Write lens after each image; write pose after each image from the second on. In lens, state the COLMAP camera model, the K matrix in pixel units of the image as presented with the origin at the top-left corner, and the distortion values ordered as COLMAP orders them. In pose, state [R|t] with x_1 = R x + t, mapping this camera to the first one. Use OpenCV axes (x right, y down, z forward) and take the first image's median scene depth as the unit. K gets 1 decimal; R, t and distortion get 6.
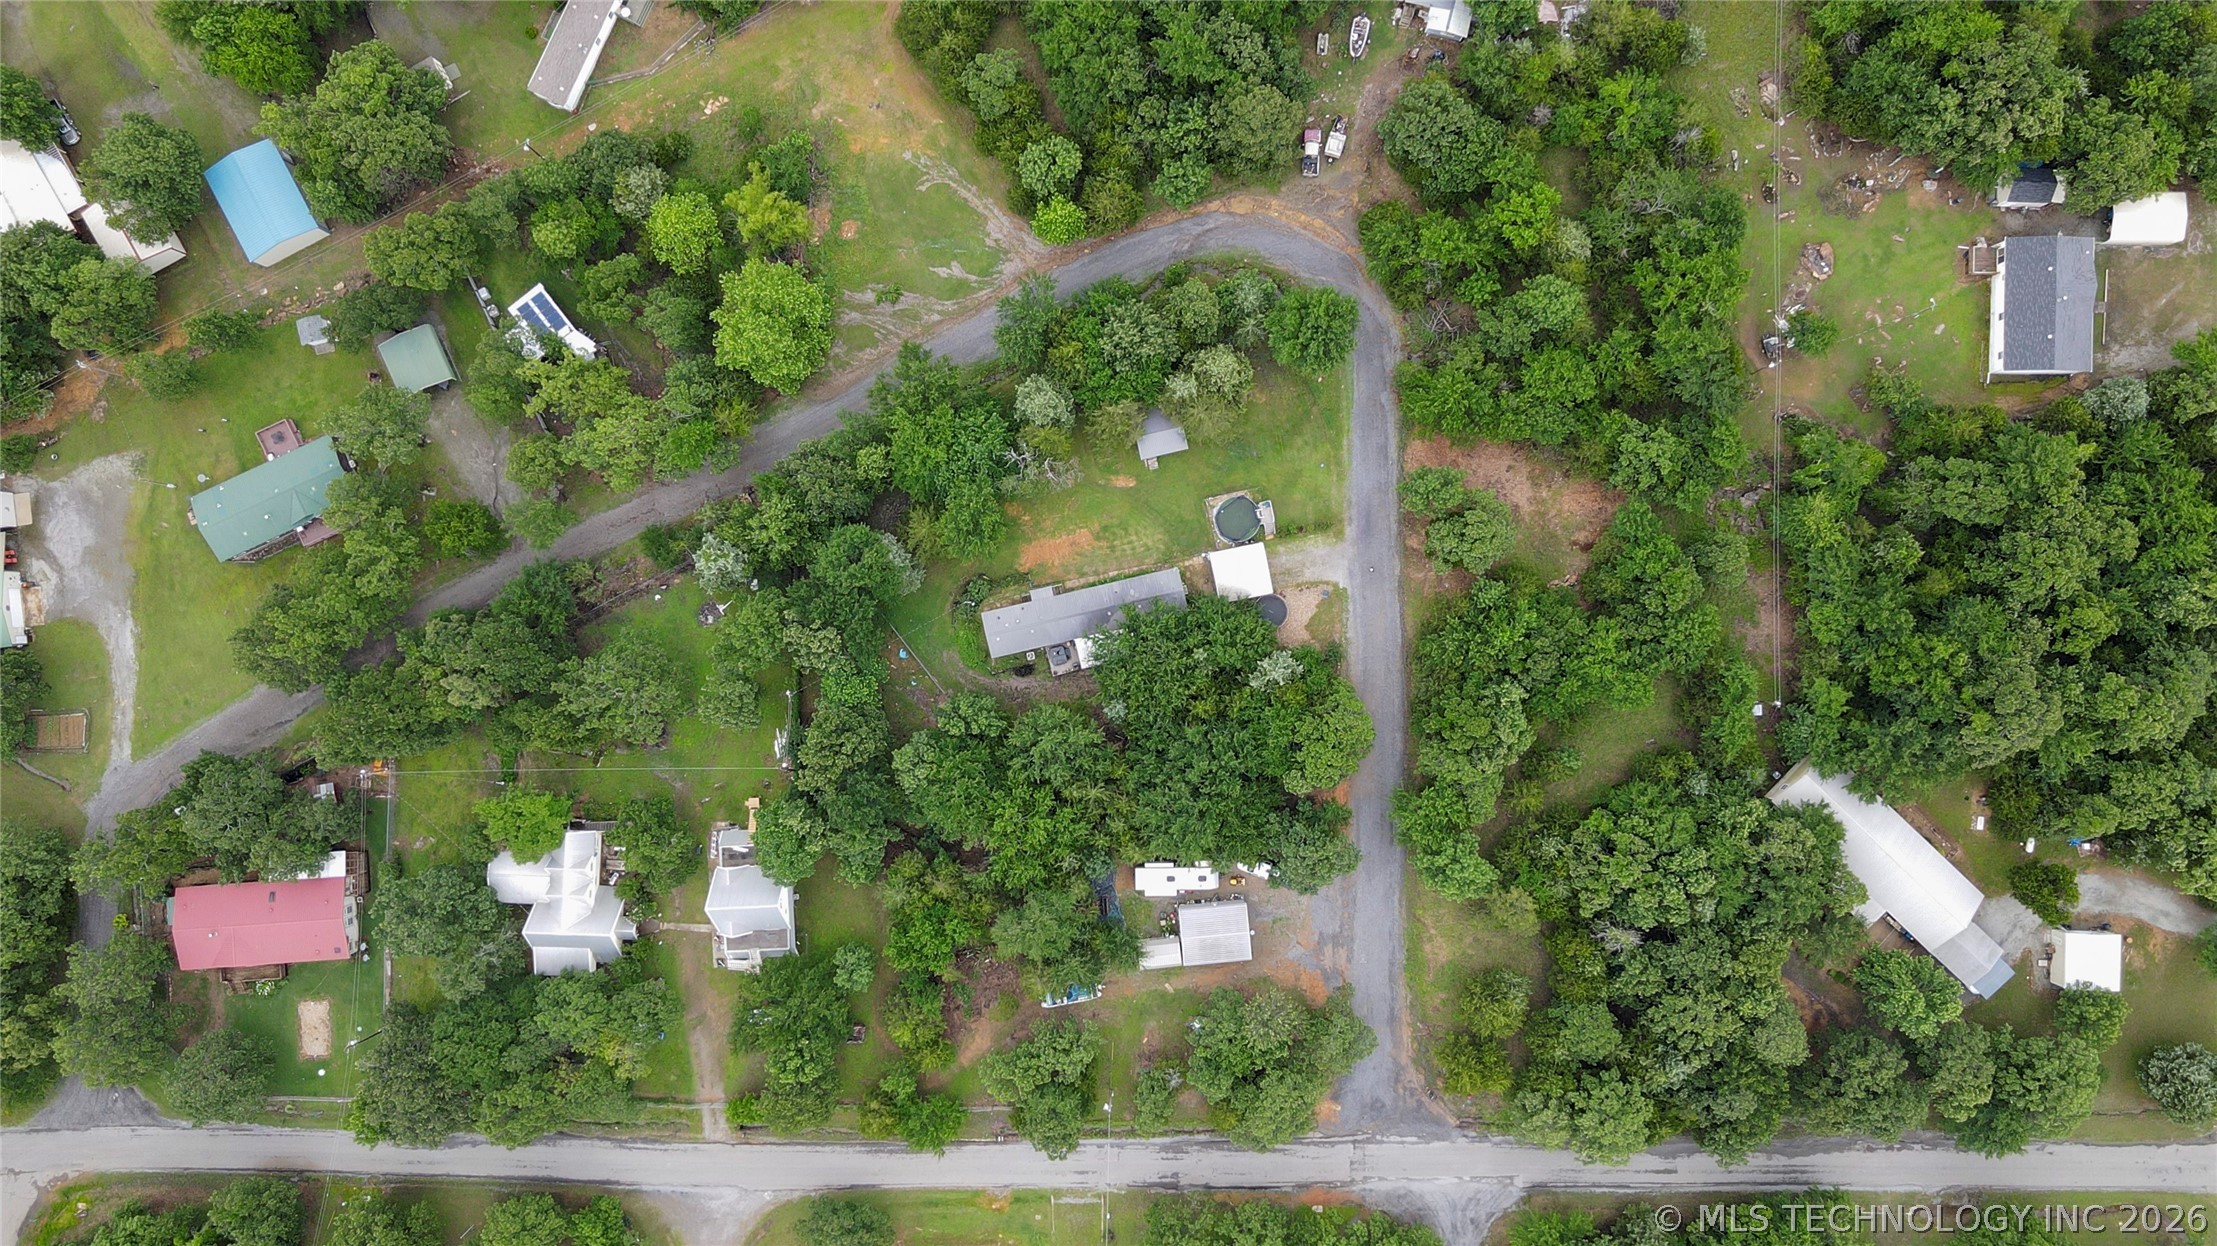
lens RADIAL K [[1698.0, 0, 1108.5], [0, 1698.0, 623.0], [0, 0, 1]] dist [-0.006785, 0.005692]
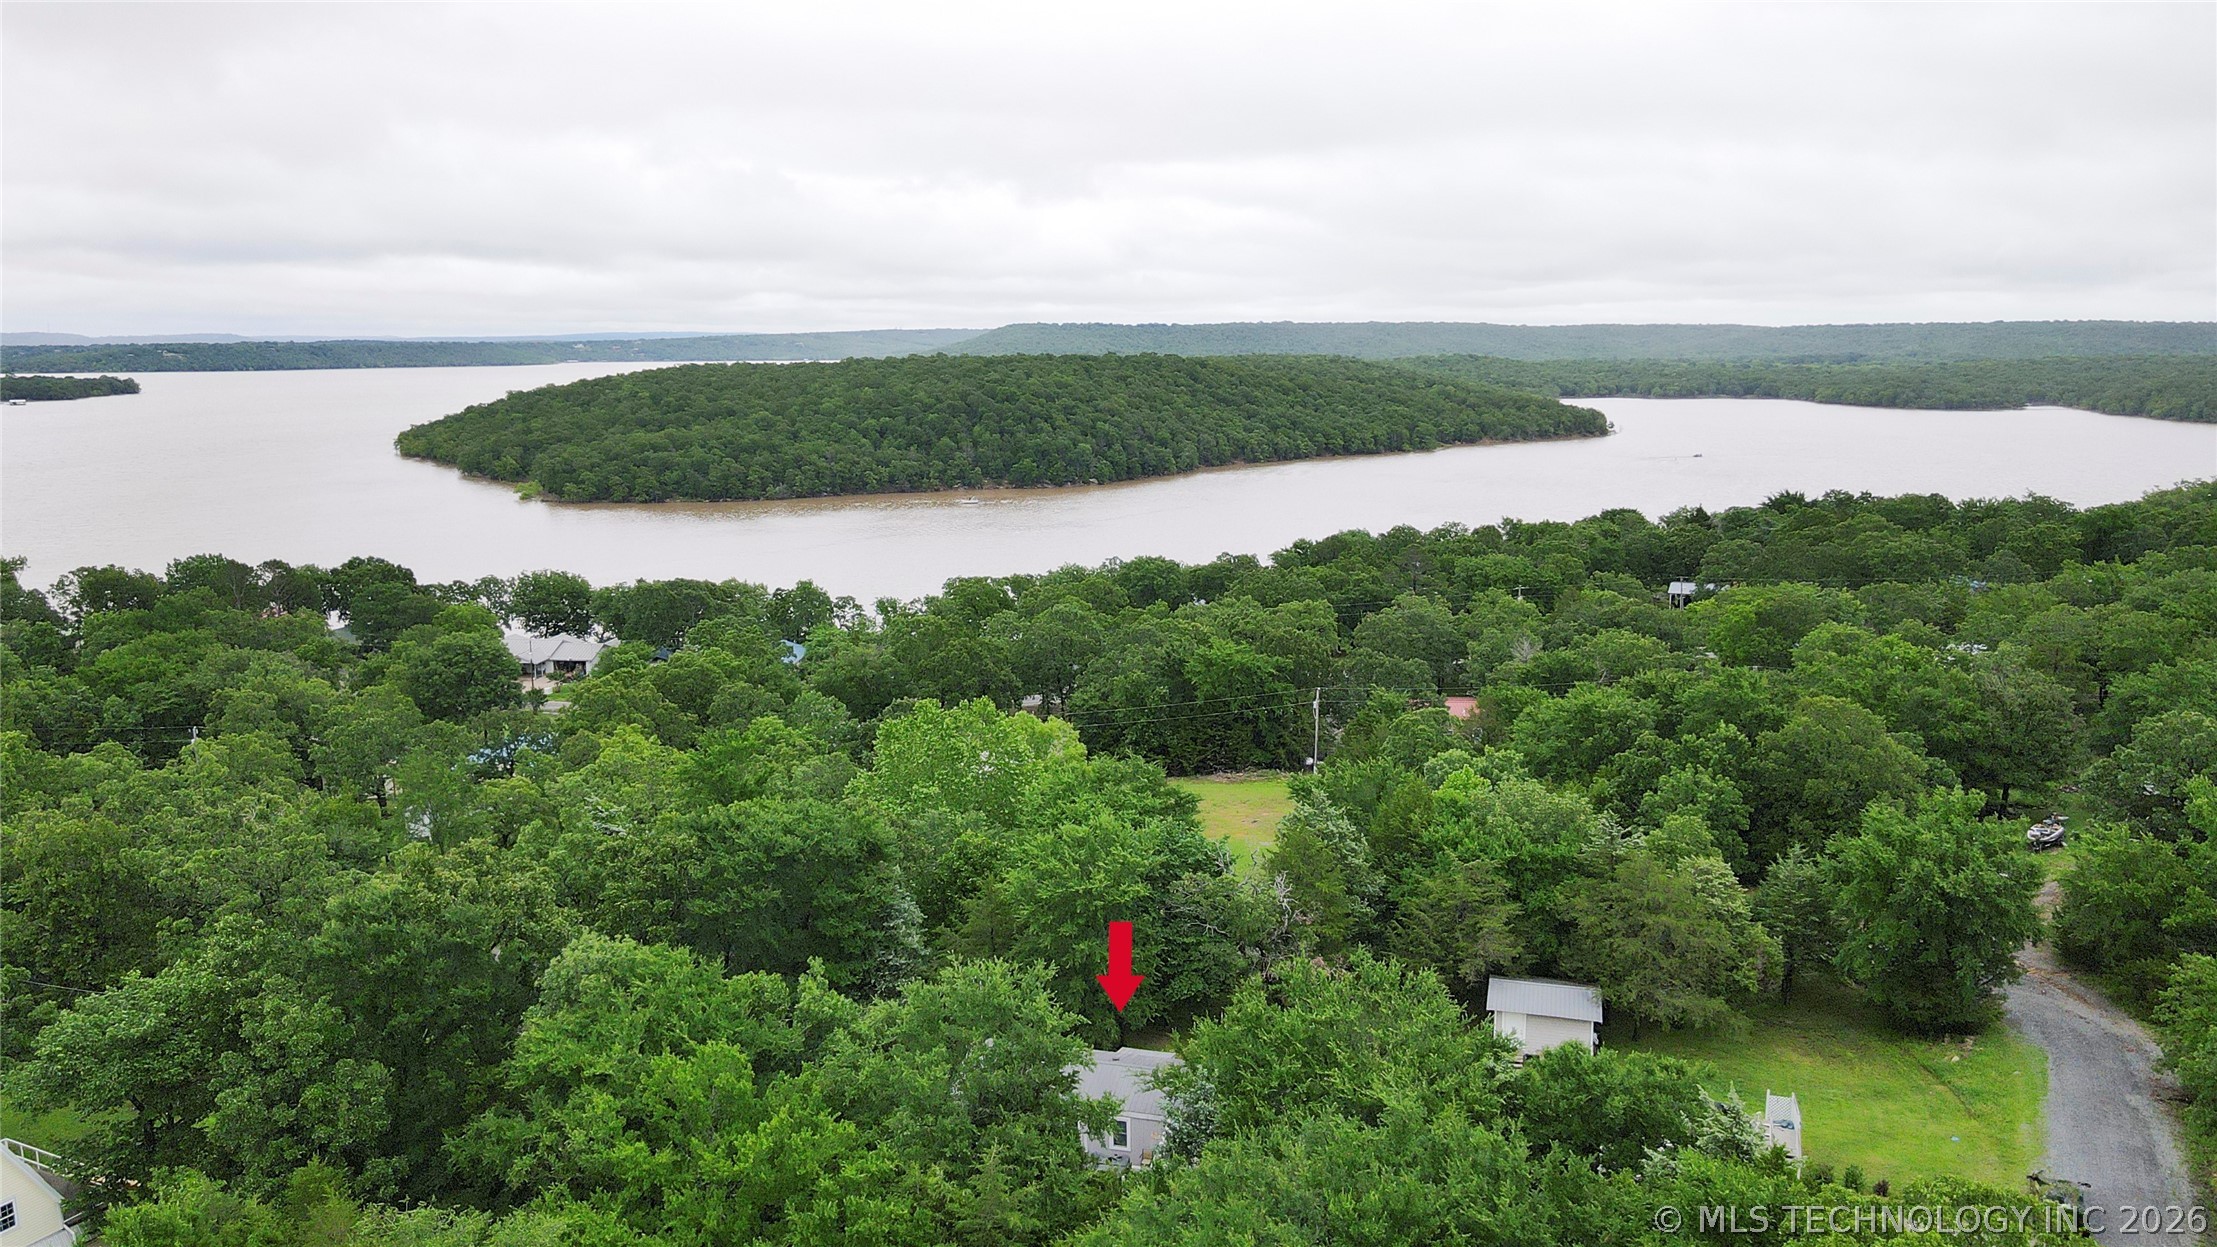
lens RADIAL K [[1635.8, 0, 1102.6], [0, 1635.8, 614.4], [0, 0, 1]] dist [-0.016317, 0.059751]
pose [[0.877508, 0.083652, -0.472209, 0.124901], [-0.479555, 0.148058, -0.864931, 0.308005], [-0.002439, 0.985434, 0.170038, 0.844450]]
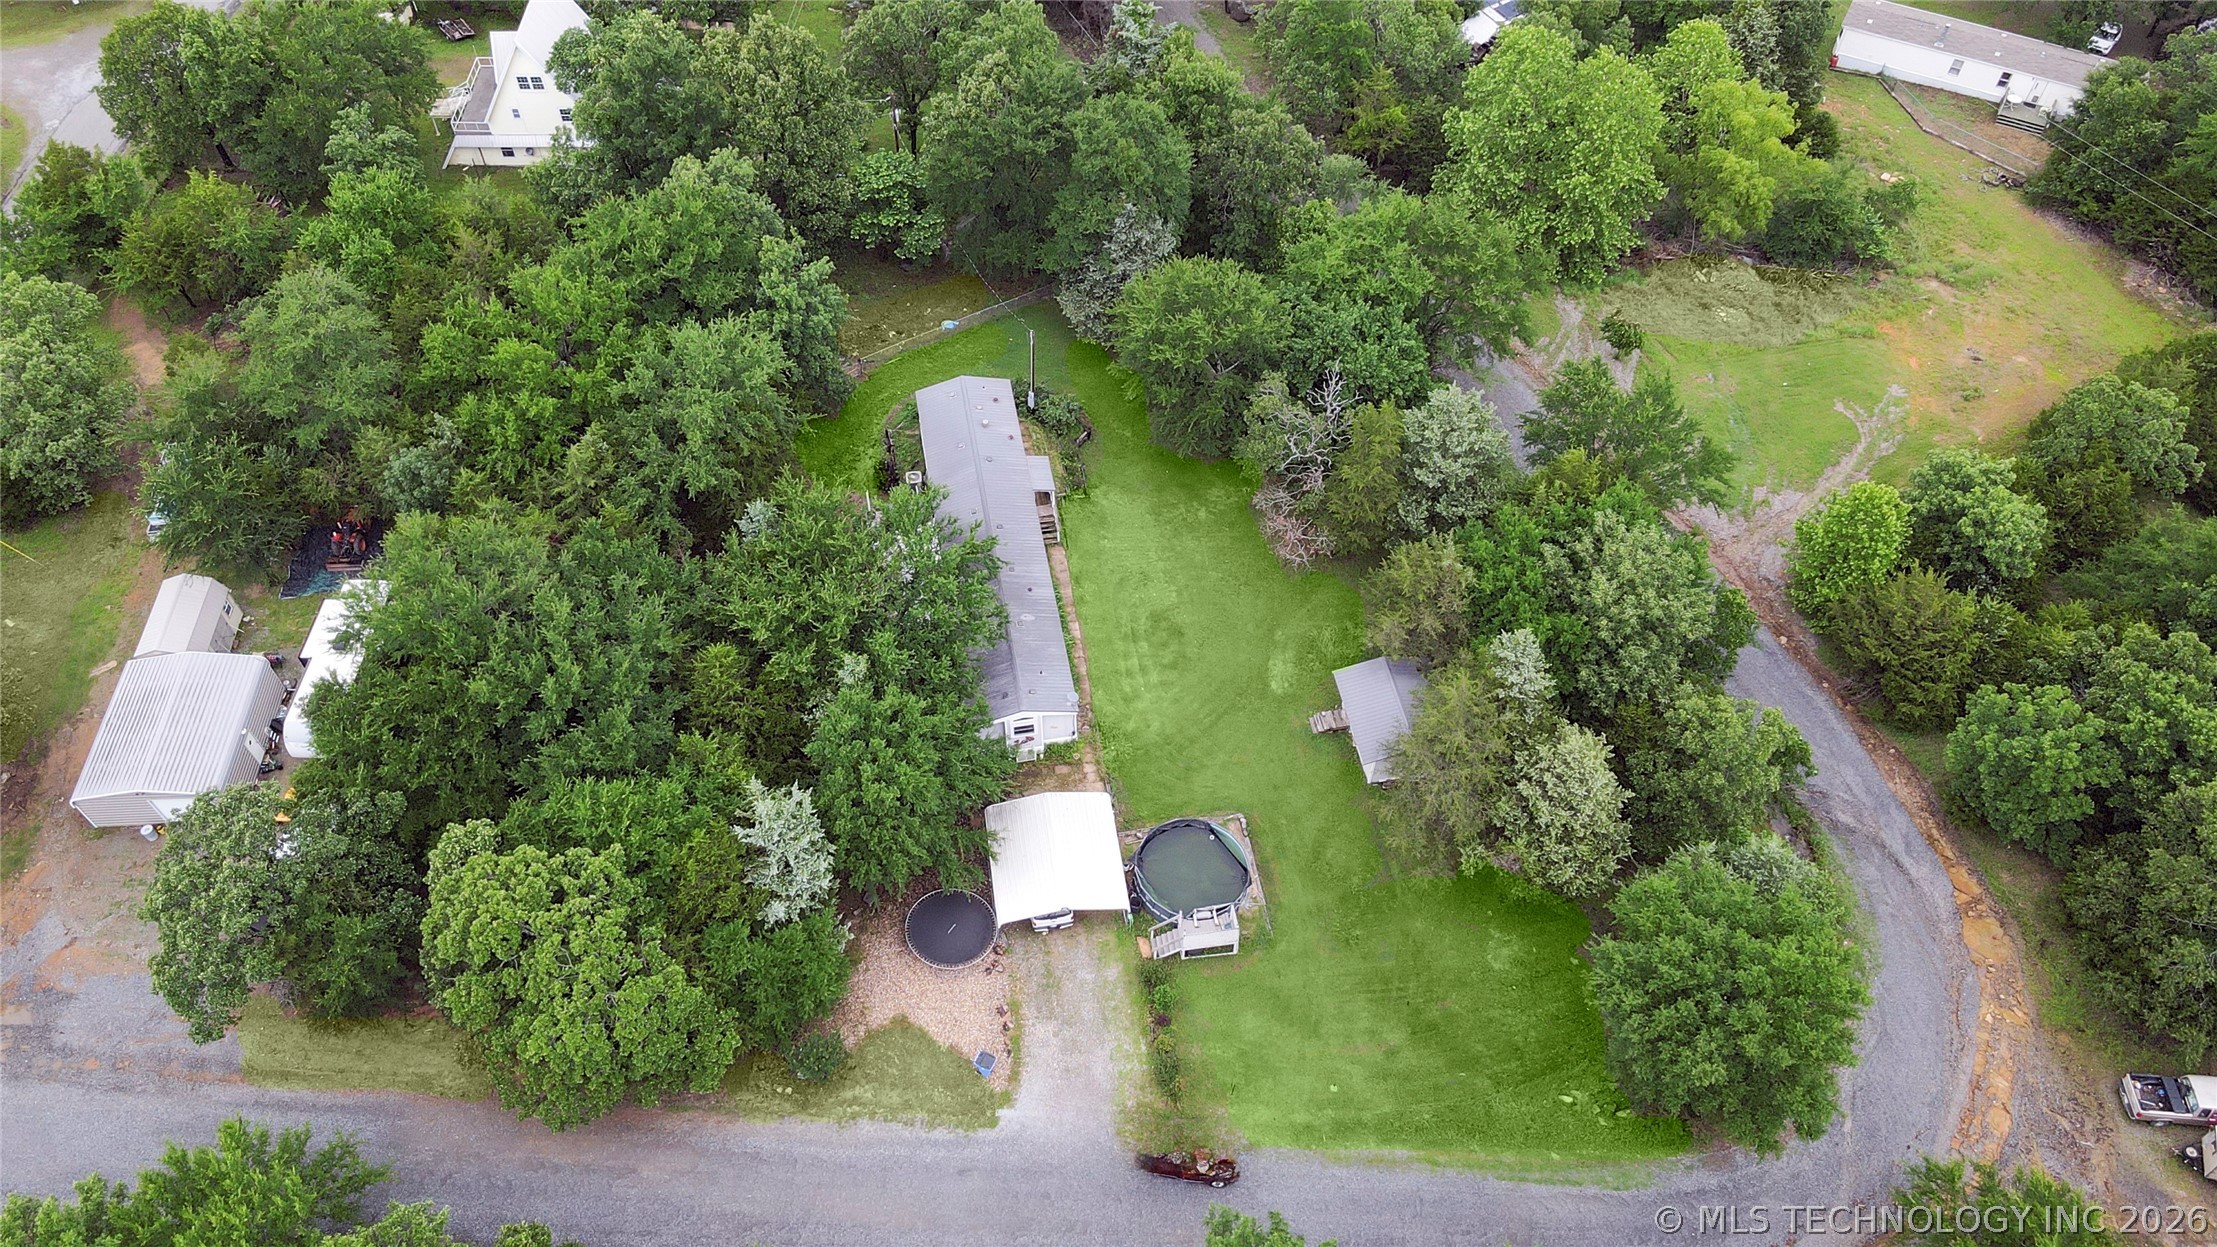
lens RADIAL K [[1635.8, 0, 1102.6], [0, 1635.8, 614.4], [0, 0, 1]] dist [-0.016317, 0.059751]
pose [[-0.050230, 0.788744, -0.612666, 0.271538], [-0.998736, -0.040836, 0.029311, -0.050115], [-0.001899, 0.613364, 0.789798, 0.674590]]
